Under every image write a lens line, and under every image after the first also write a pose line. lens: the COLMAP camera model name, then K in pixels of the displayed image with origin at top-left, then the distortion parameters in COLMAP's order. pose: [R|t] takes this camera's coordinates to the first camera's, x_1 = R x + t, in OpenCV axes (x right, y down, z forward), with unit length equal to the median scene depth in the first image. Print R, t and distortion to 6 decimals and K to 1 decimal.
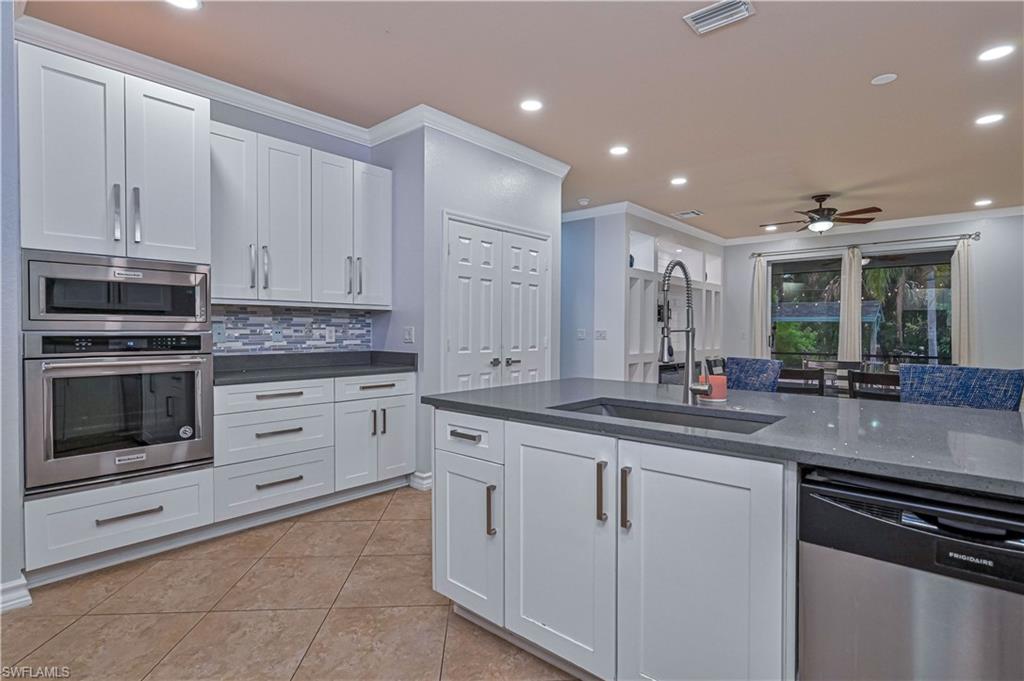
lens RADIAL K [[506.0, 0, 507.2], [0, 506.0, 336.3], [0, 0, 1]] dist [-0.011428, -0.000362]
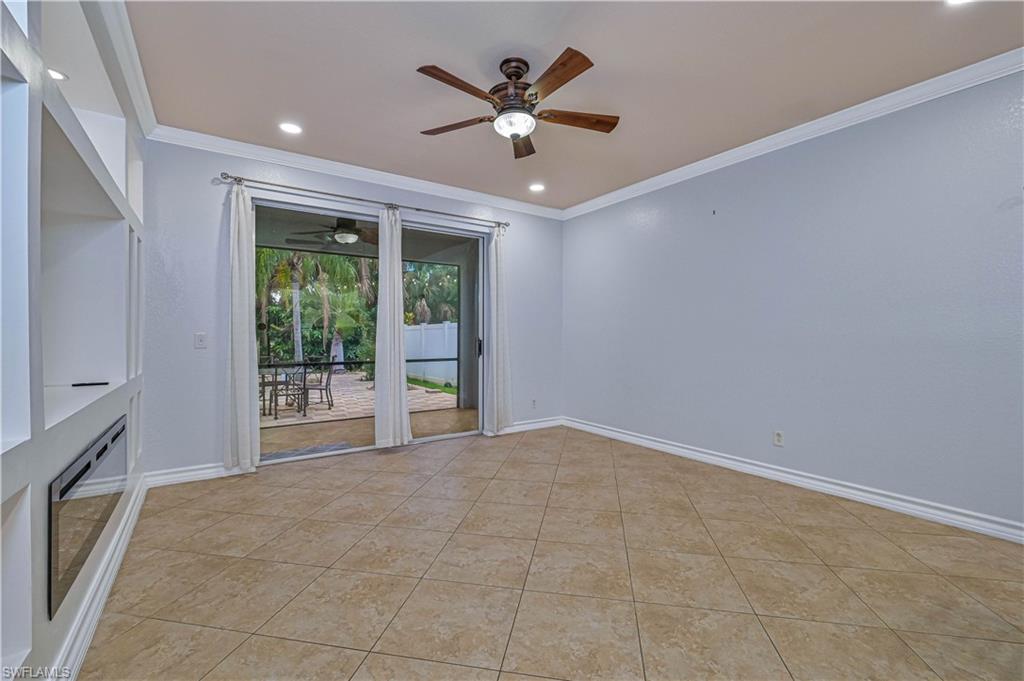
lens RADIAL K [[444.1, 0, 511.1], [0, 444.1, 335.8], [0, 0, 1]] dist [-0.001217, 0.000175]
pose [[0.223537, -0.005679, 0.974679, 0.130358], [0.008249, 0.999958, 0.003934, -0.006863], [-0.974661, 0.007161, 0.223574, 0.637819]]
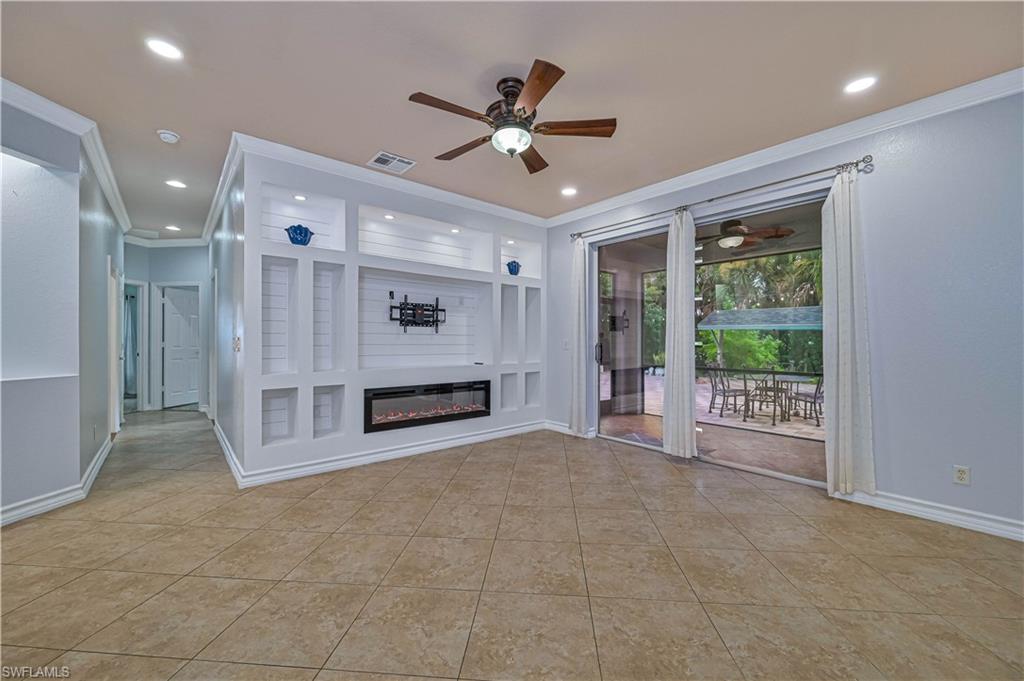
lens RADIAL K [[405.5, 0, 514.3], [0, 405.5, 342.8], [0, 0, 1]] dist [-0.003670, -0.000180]
pose [[0.992391, 0.000435, -0.123122, 0.479243], [-0.000827, 0.999995, -0.003132, -0.003926], [0.123120, 0.003210, 0.992387, 0.405681]]
